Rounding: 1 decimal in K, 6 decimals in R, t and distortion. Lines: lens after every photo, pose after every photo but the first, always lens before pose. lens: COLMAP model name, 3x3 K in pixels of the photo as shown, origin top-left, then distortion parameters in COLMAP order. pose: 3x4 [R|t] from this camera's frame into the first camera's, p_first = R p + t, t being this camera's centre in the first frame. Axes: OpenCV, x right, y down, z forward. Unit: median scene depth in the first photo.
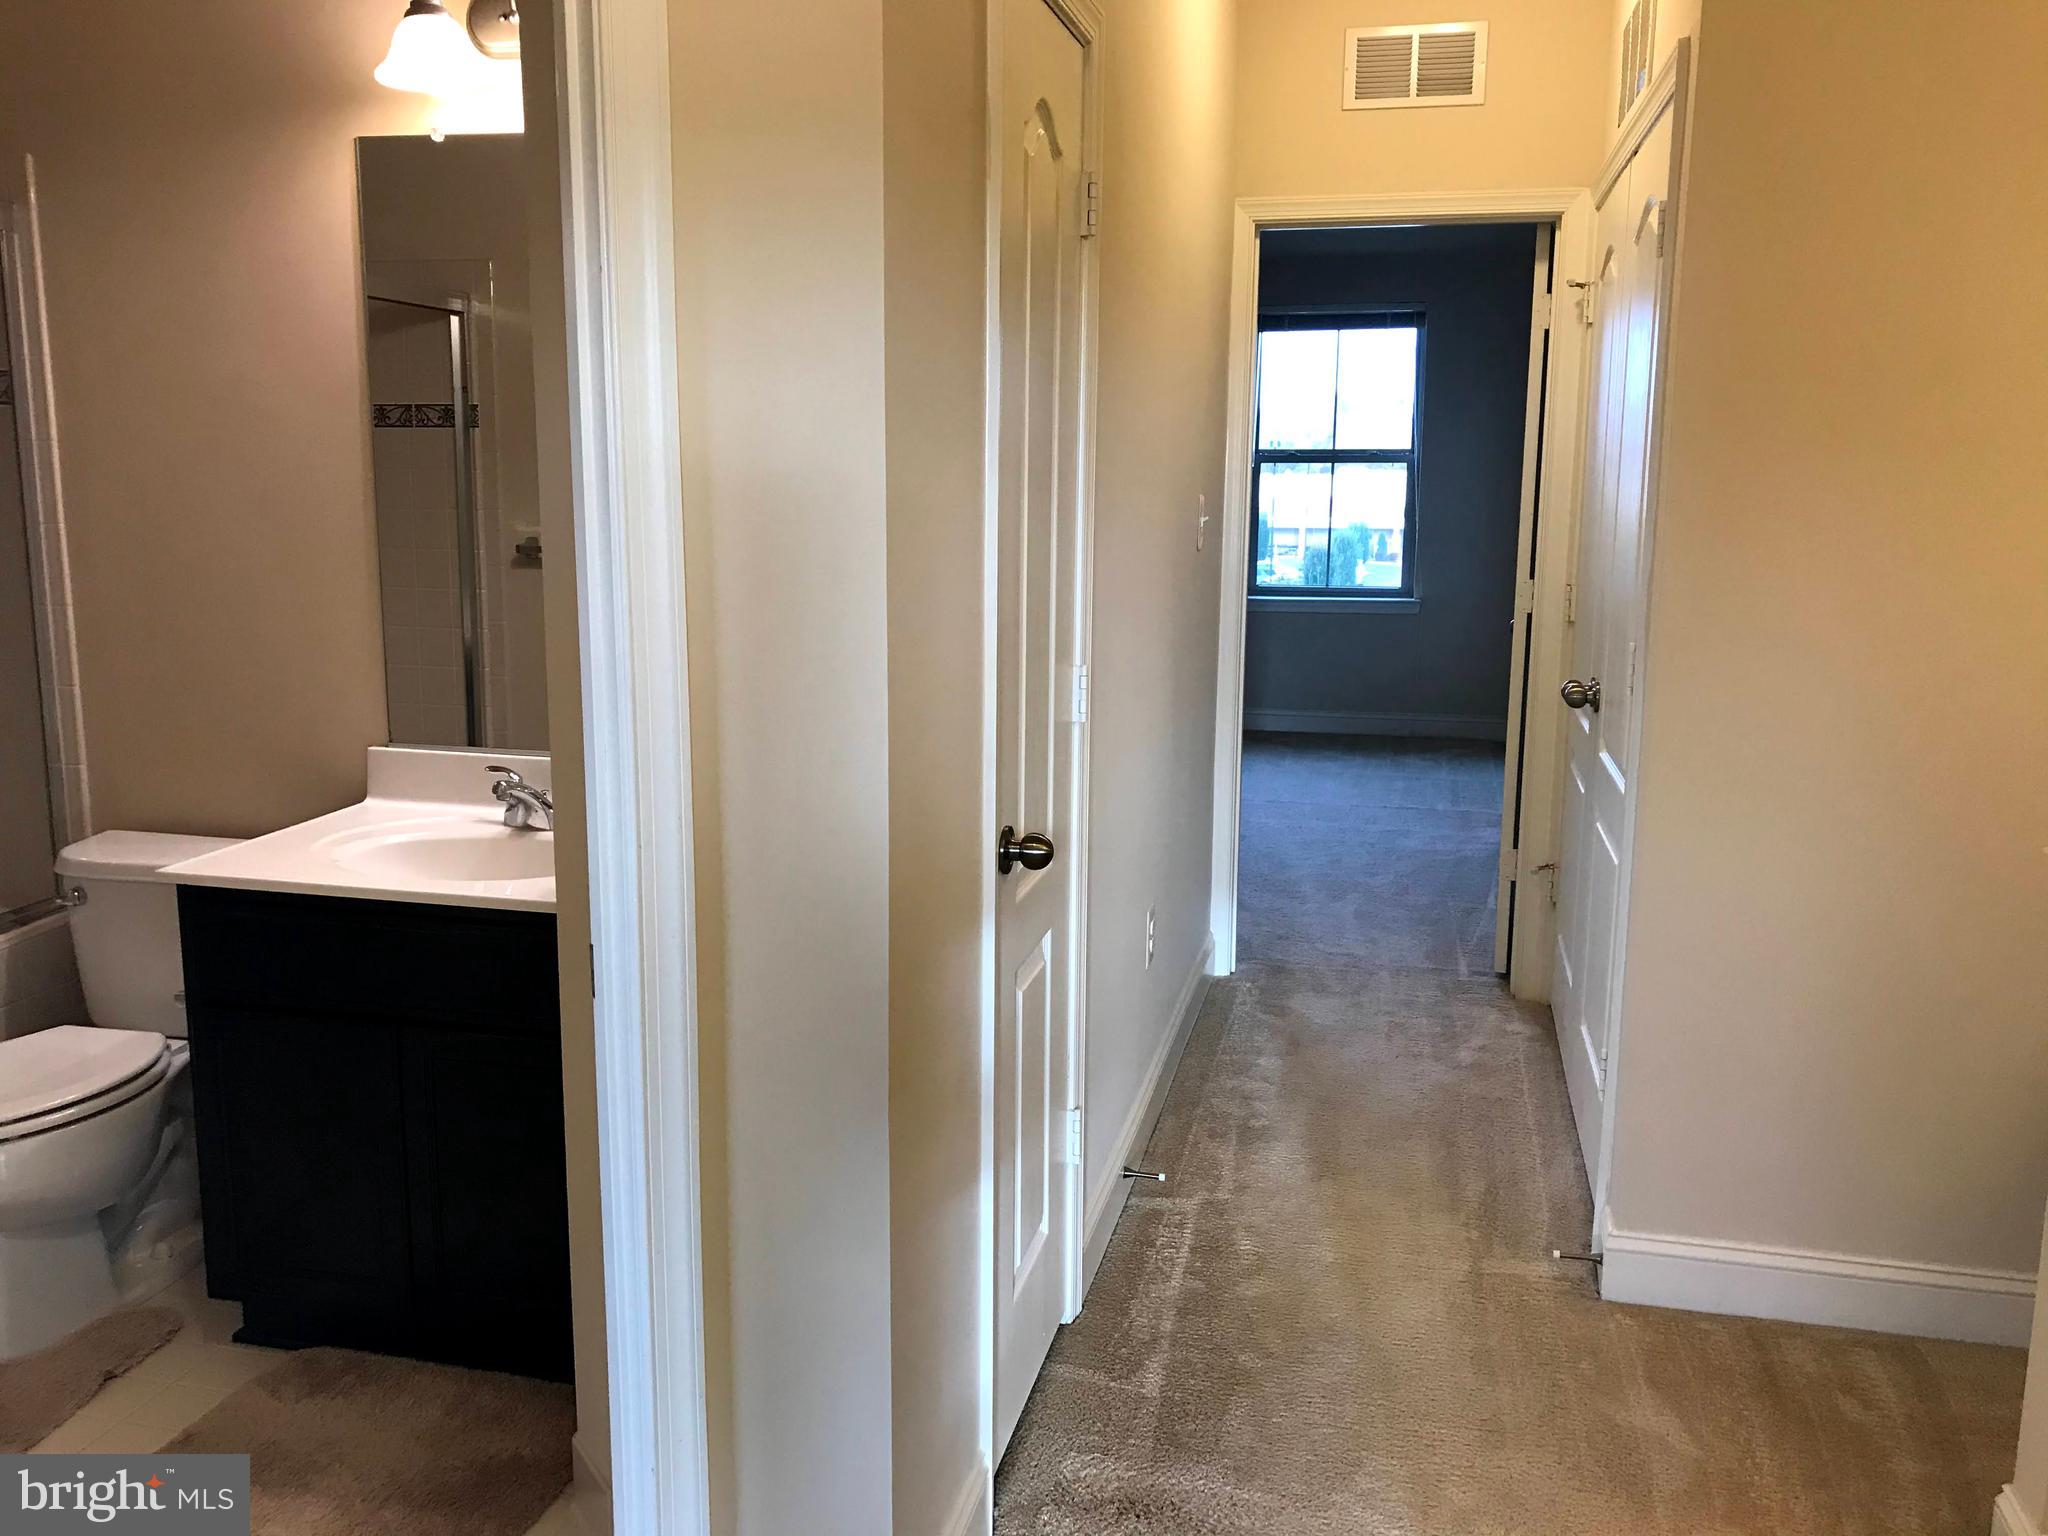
lens RADIAL K [[1669.8, 0, 1010.5], [0, 1669.8, 751.3], [0, 0, 1]] dist [0.033412, -0.024640]
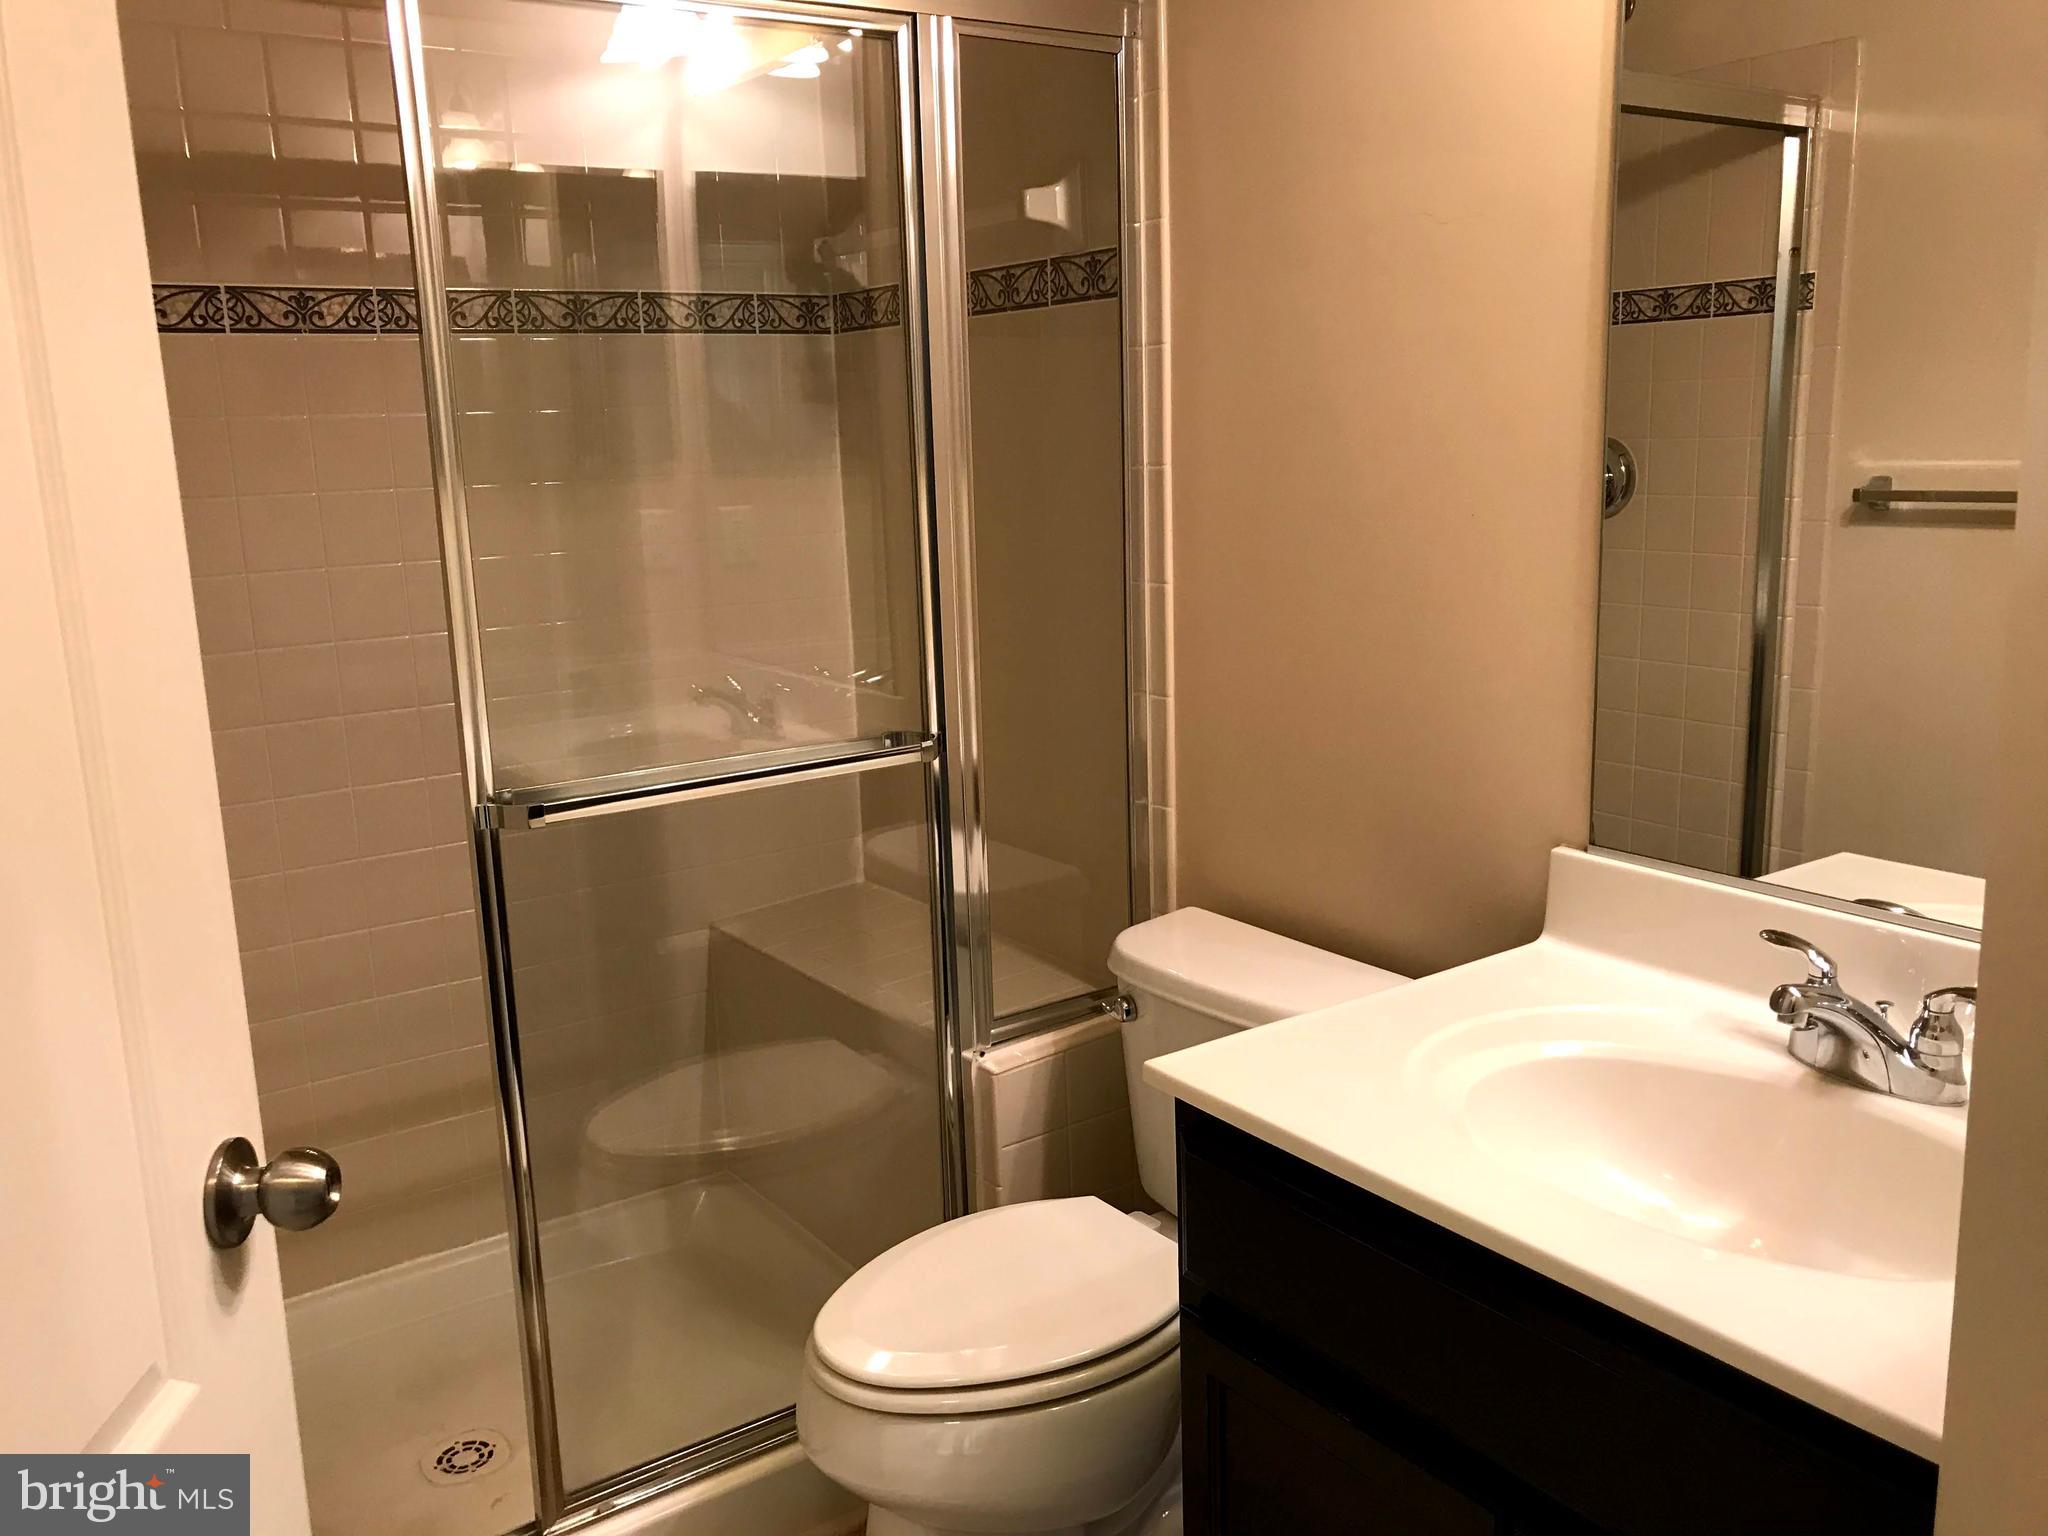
lens RADIAL K [[1669.8, 0, 1022.0], [0, 1669.8, 750.2], [0, 0, 1]] dist [0.033412, -0.024640]
pose [[0.744977, 0.093515, -0.660503, -0.099626], [-0.075155, 0.995588, 0.056189, -0.036669], [0.662843, 0.007781, 0.748718, 0.313880]]
